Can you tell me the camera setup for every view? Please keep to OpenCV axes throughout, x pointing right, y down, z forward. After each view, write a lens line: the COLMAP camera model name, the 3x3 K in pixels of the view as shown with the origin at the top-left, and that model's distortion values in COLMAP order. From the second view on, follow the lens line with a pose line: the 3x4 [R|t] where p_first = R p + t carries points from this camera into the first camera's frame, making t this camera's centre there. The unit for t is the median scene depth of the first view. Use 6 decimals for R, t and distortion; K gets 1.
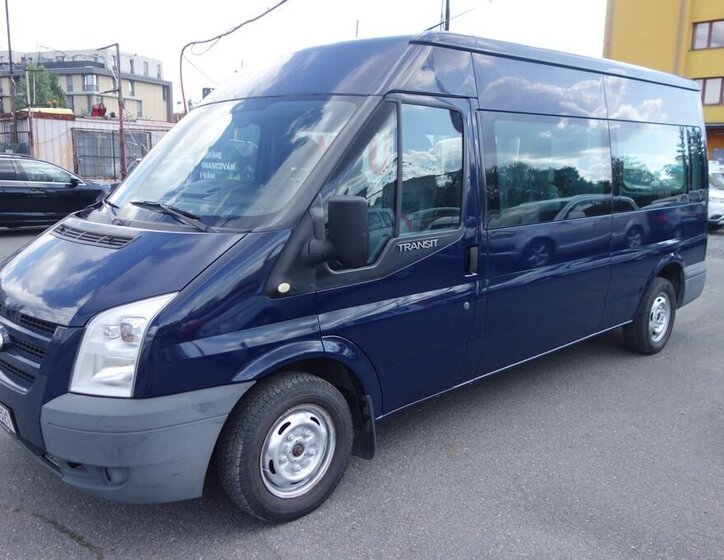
lens RADIAL K [[669.7, 0, 365.4], [0, 669.7, 279.5], [0, 0, 1]] dist [0.017570, 0.000000]
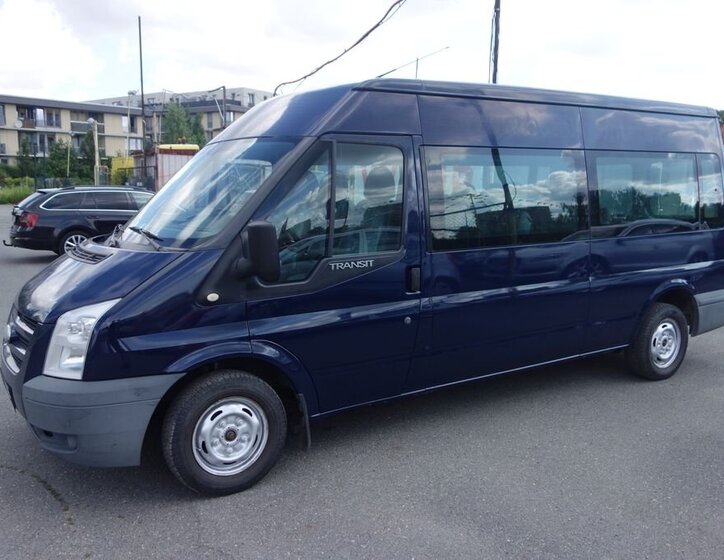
lens RADIAL K [[669.7, 0, 359.1], [0, 669.7, 279.6], [0, 0, 1]] dist [0.017570, 0.000000]
pose [[0.981454, 0.015009, -0.191111, 0.331160], [-0.022704, 0.999014, -0.038139, 0.018537], [0.190351, 0.041771, 0.980827, -0.125905]]
